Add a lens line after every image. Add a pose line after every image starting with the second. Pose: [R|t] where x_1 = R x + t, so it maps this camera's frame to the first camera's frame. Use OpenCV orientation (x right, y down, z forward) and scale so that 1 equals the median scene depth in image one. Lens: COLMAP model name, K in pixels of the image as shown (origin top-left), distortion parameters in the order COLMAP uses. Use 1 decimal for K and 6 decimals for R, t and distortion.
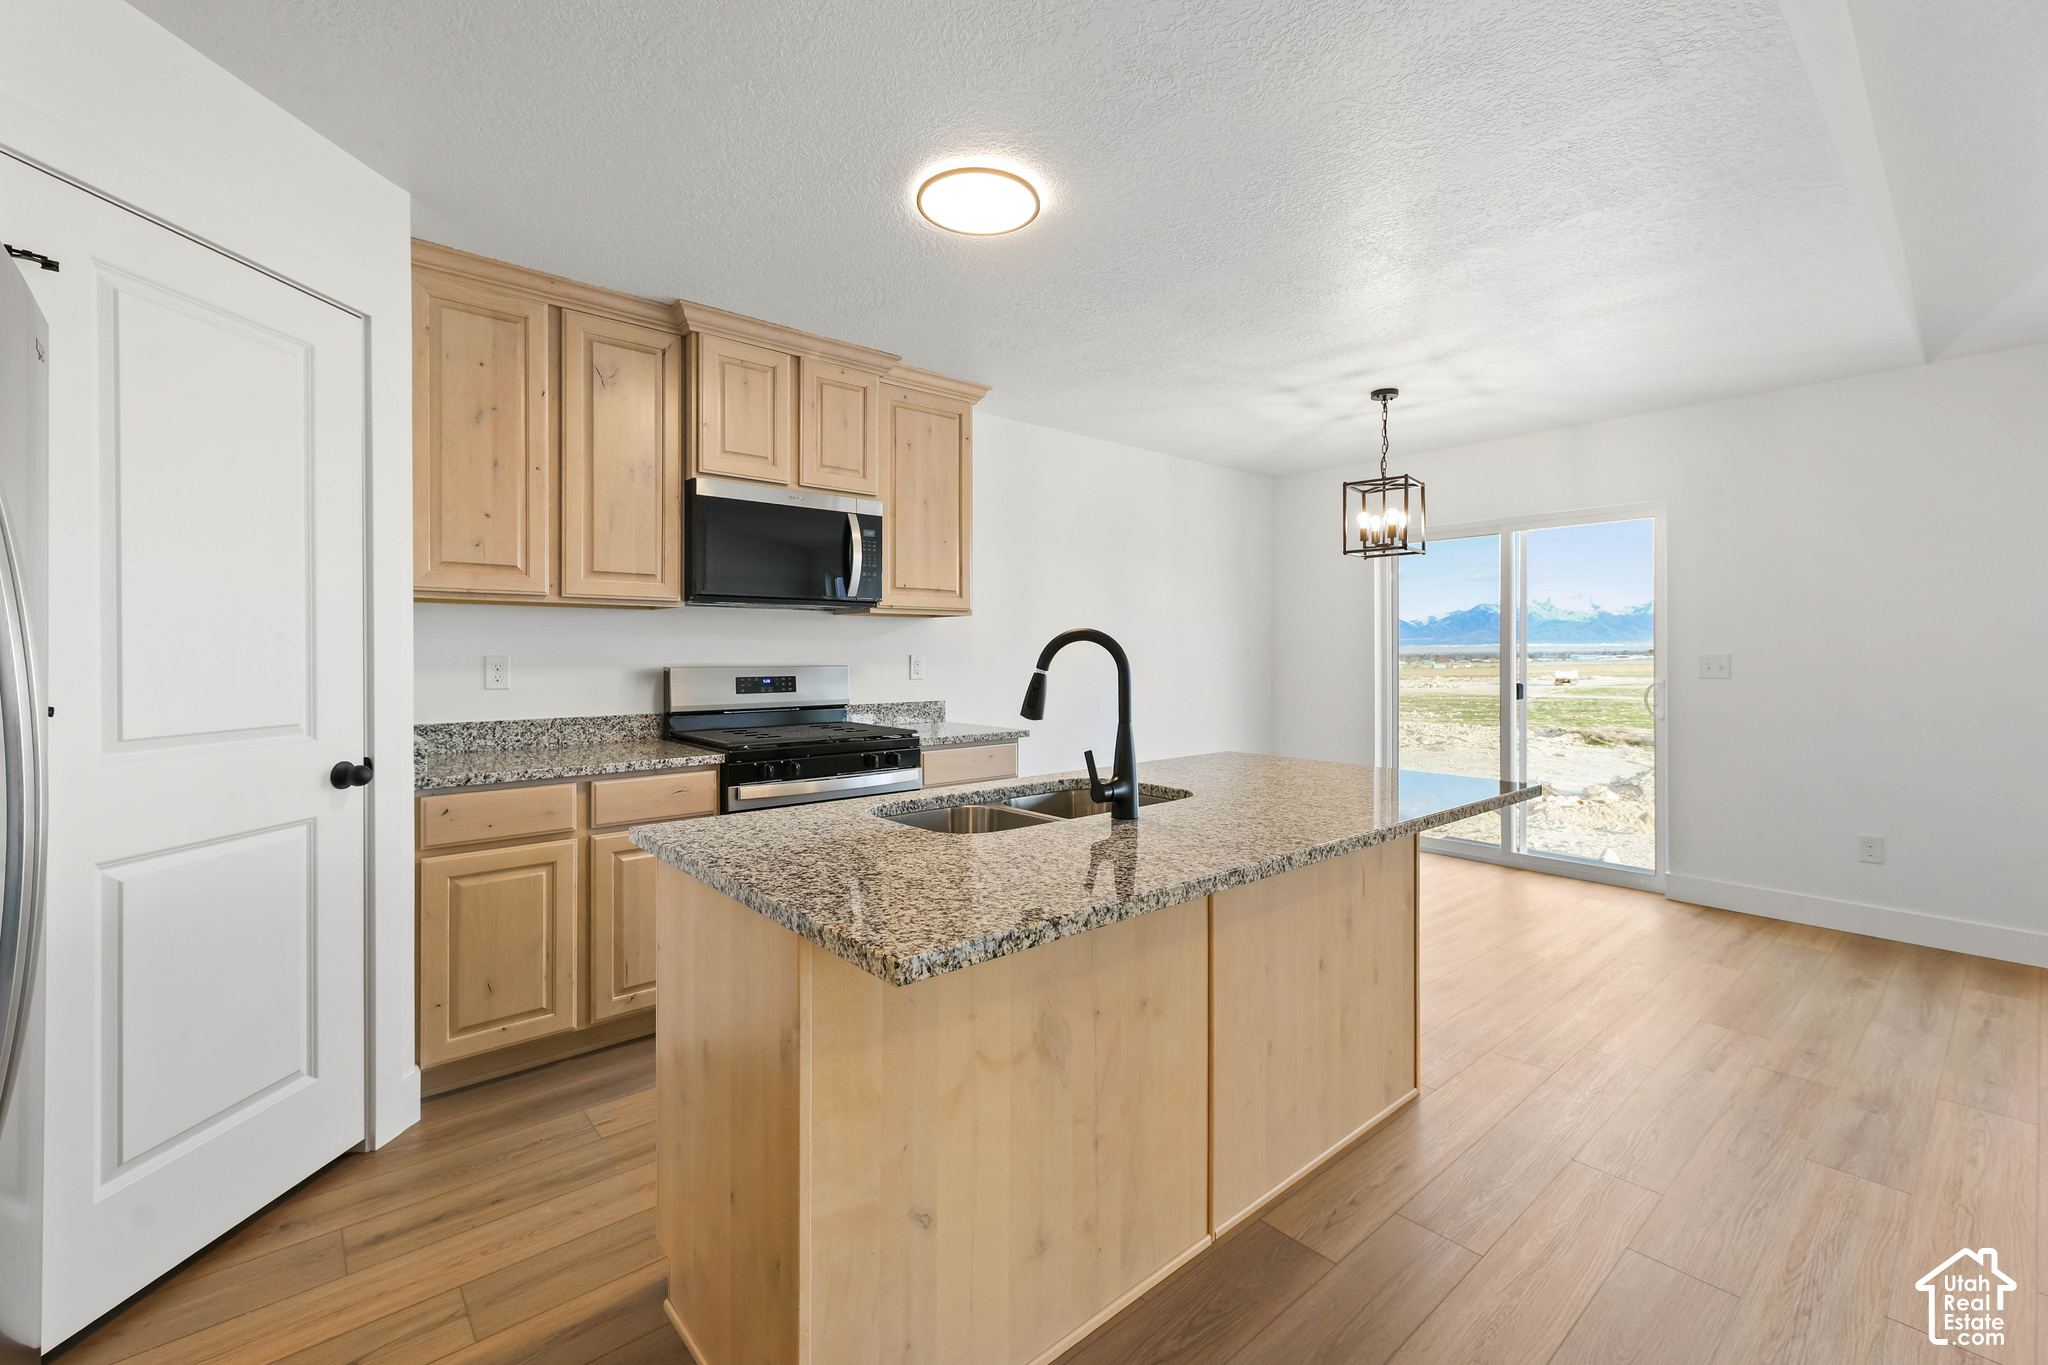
lens RADIAL K [[847.7, 0, 1017.2], [0, 847.7, 653.7], [0, 0, 1]] dist [0.009533, 0.000023]
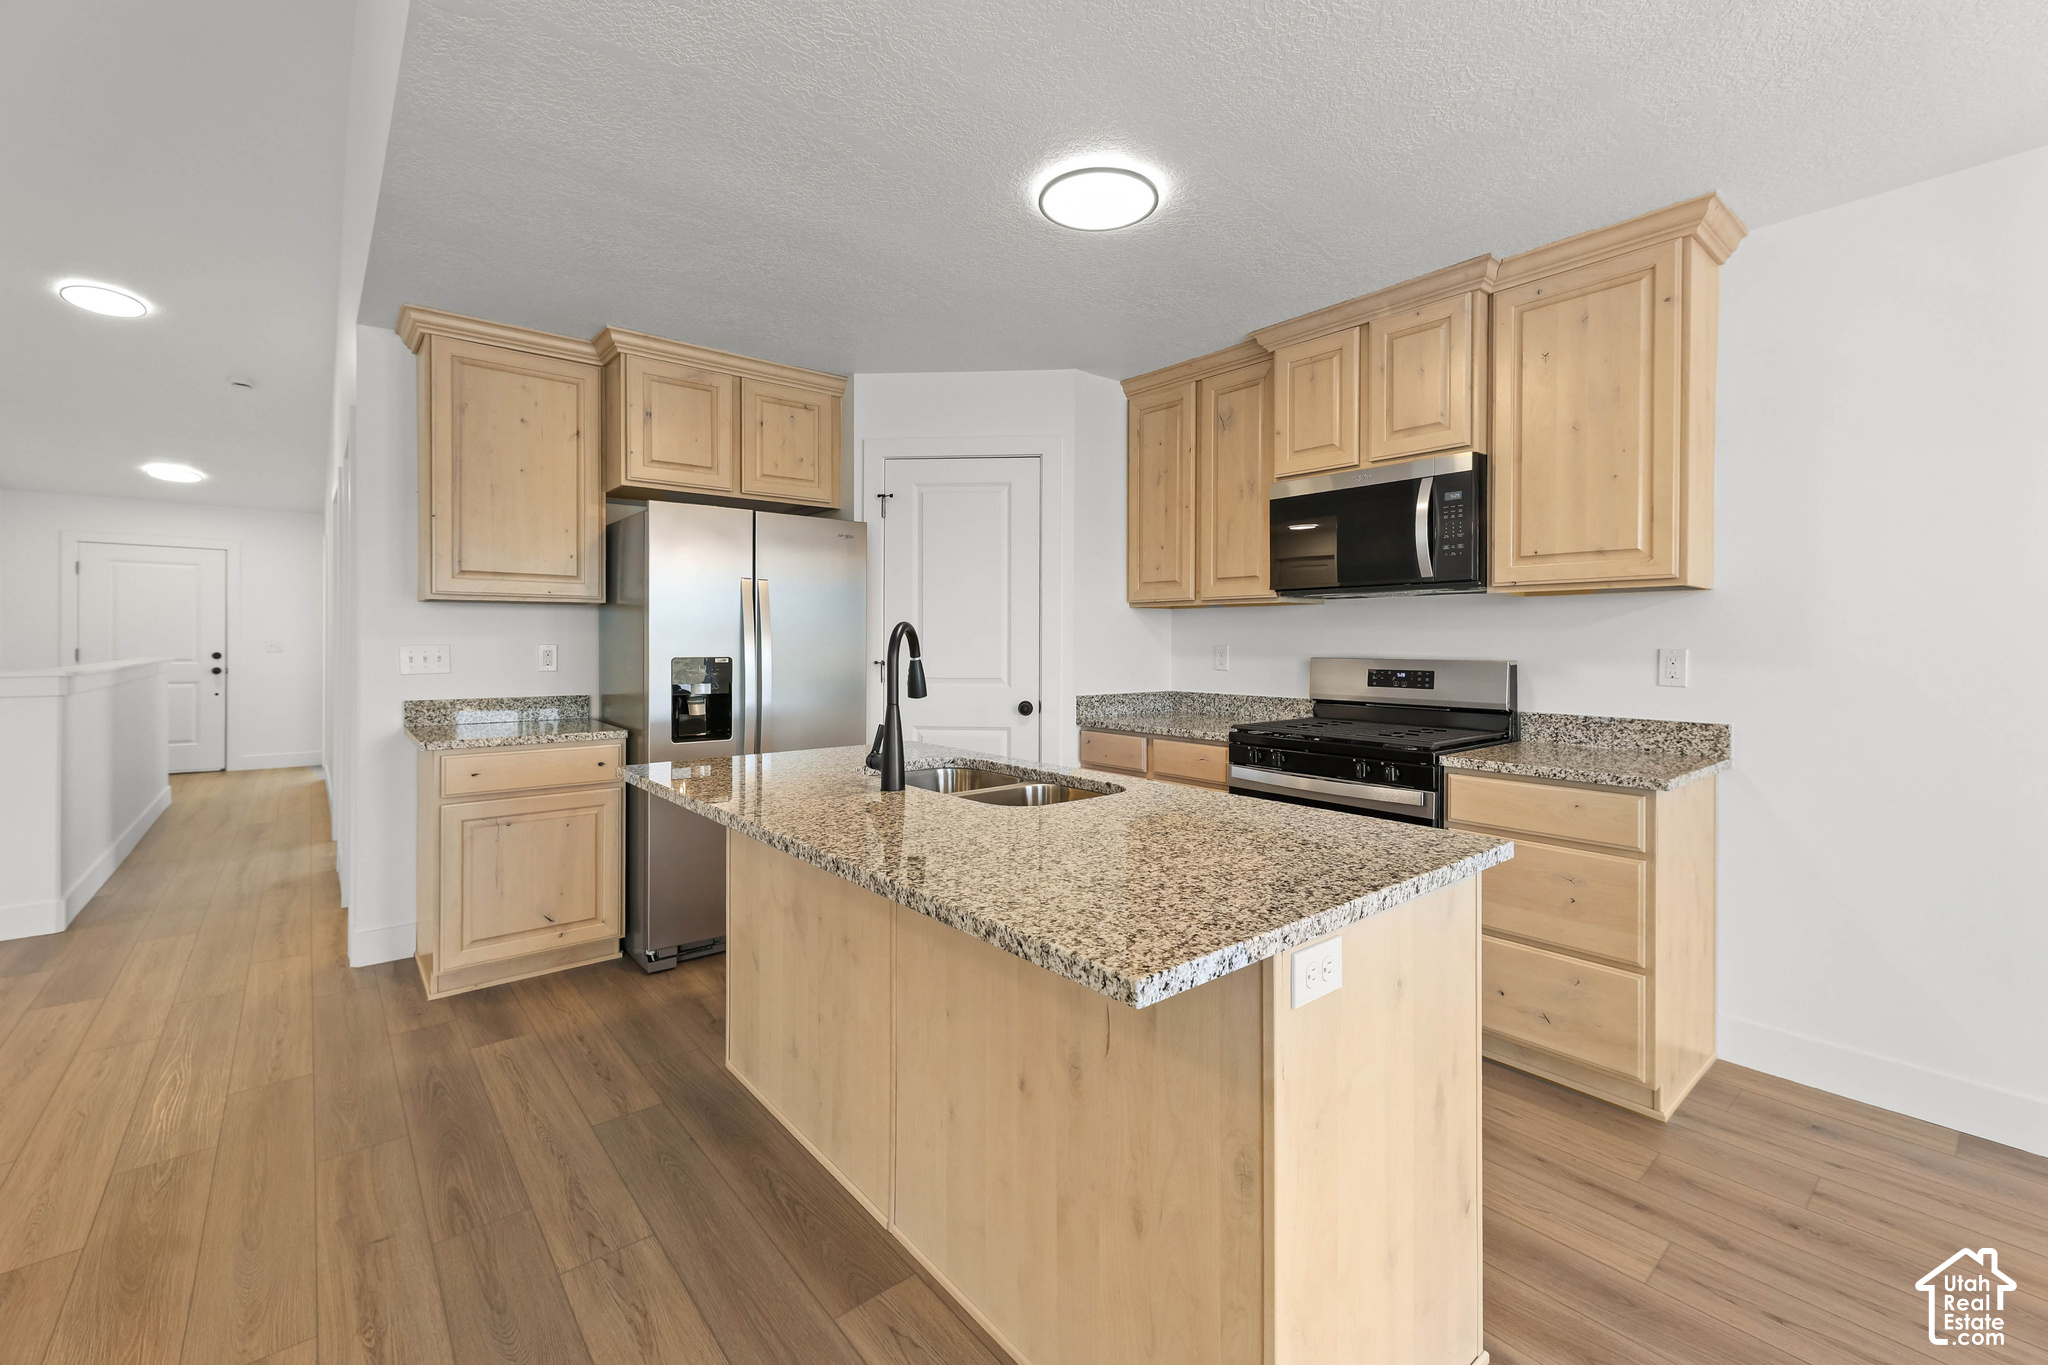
lens RADIAL K [[858.6, 0, 1029.6], [0, 858.6, 643.4], [0, 0, 1]] dist [0.009466, -0.000089]
pose [[-0.000047, 0.001732, -0.999998, 0.738258], [-0.005667, 0.999982, 0.001732, -0.001294], [0.999984, 0.005667, -0.000037, 0.690796]]
